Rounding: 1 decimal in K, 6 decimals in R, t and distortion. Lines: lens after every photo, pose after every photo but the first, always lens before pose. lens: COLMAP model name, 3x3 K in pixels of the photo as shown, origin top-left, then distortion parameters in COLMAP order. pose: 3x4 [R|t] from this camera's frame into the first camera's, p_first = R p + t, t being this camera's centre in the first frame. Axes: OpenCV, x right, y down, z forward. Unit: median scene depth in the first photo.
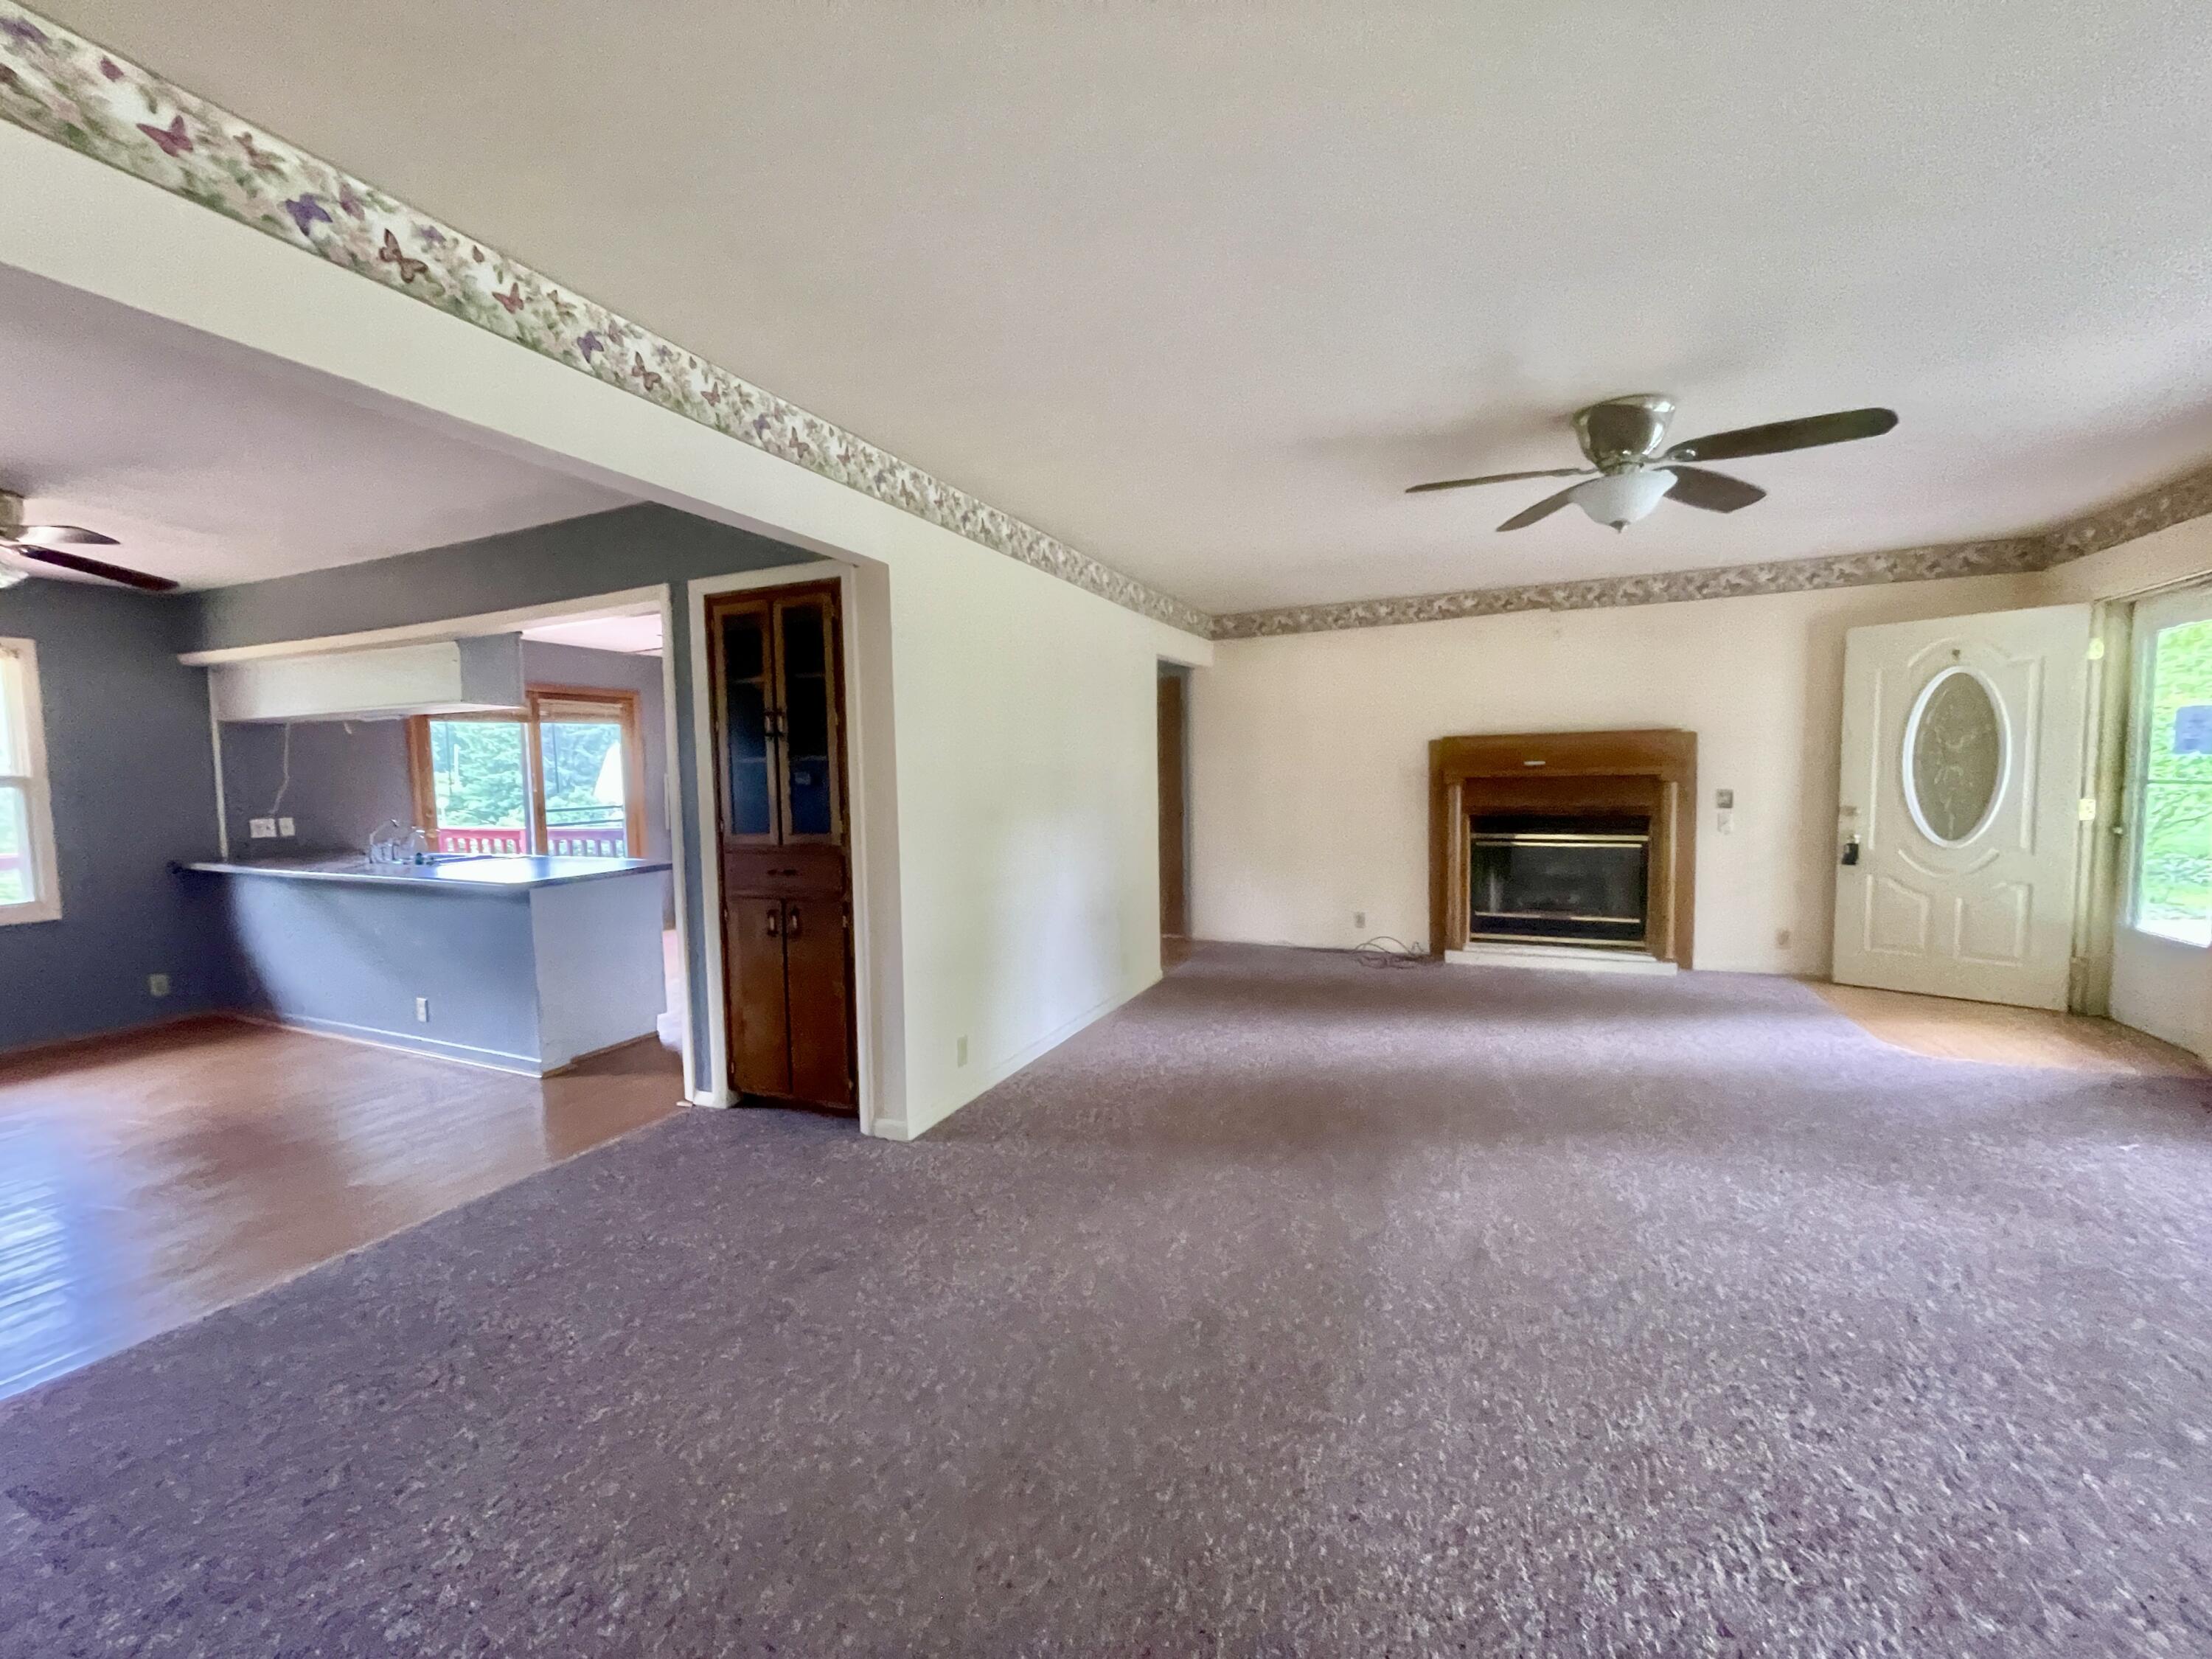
lens RADIAL K [[896.2, 0, 1086.0], [0, 896.2, 834.9], [0, 0, 1]] dist [-0.004145, -0.000216]
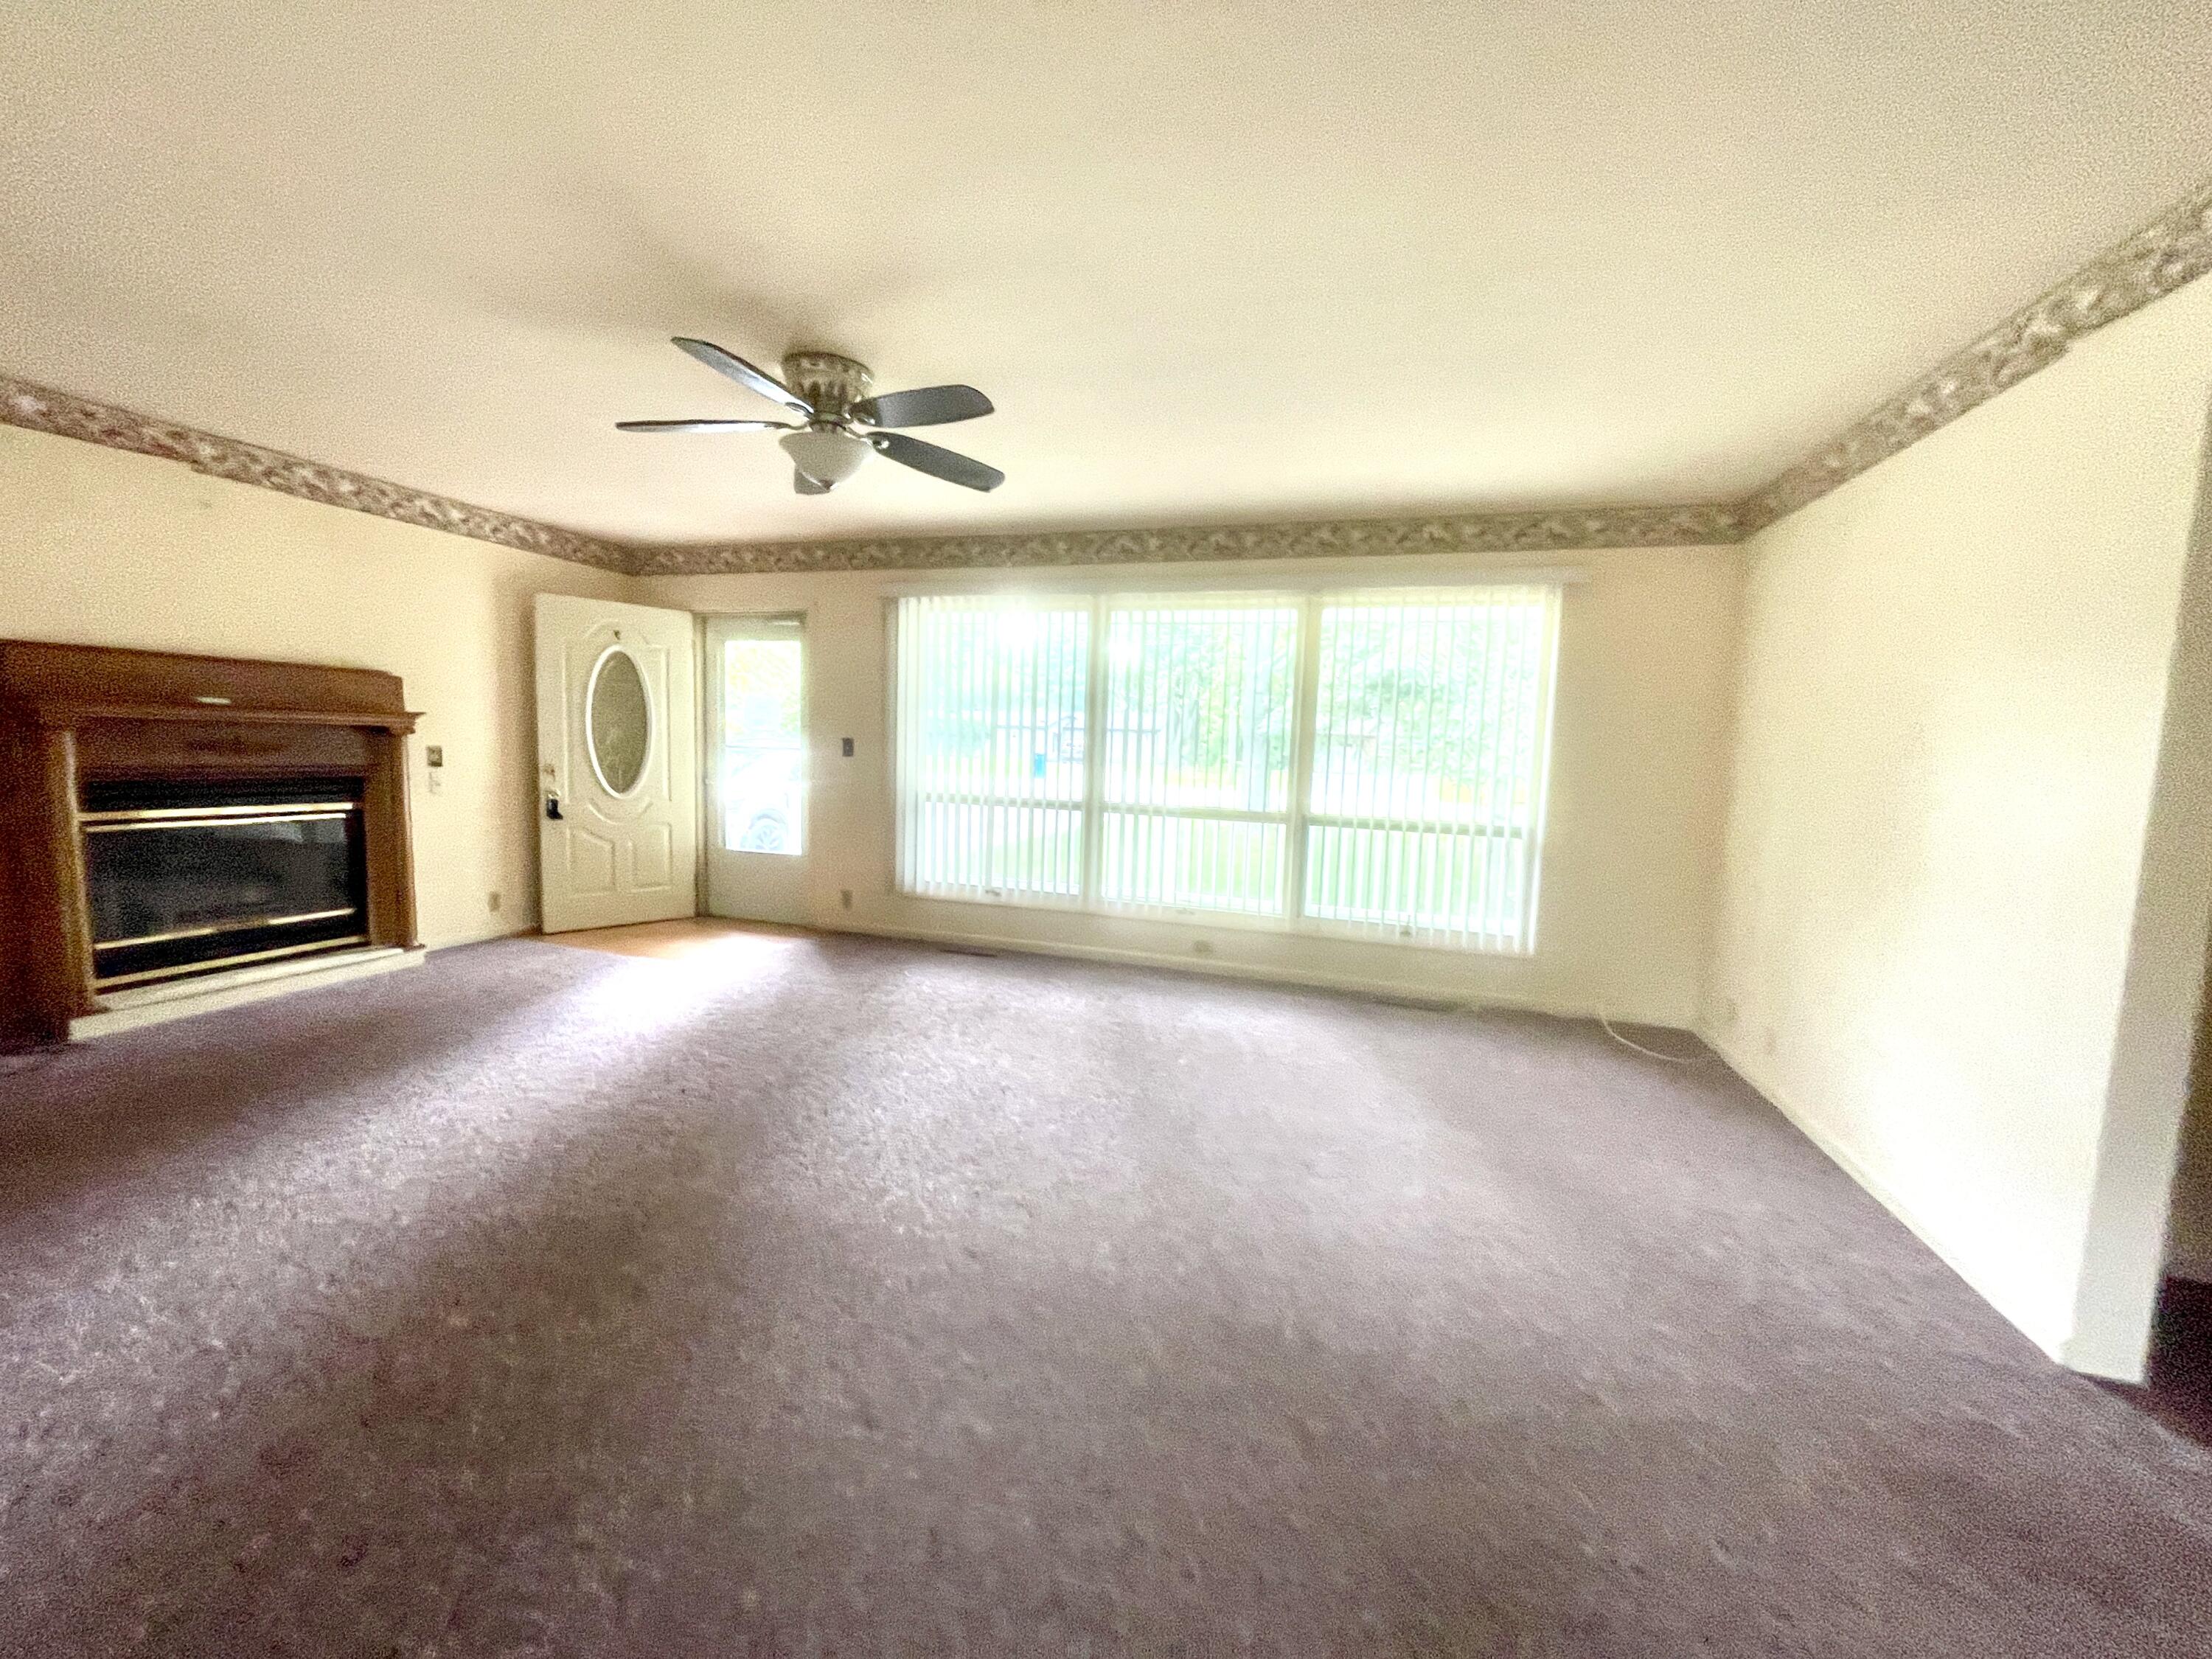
lens RADIAL K [[896.2, 0, 1086.0], [0, 896.2, 834.9], [0, 0, 1]] dist [-0.004145, -0.000216]
pose [[-0.127828, -0.082250, 0.988380, -0.278050], [0.032166, 0.995687, 0.087018, -0.020818], [-0.991275, 0.042916, -0.124631, 0.511961]]
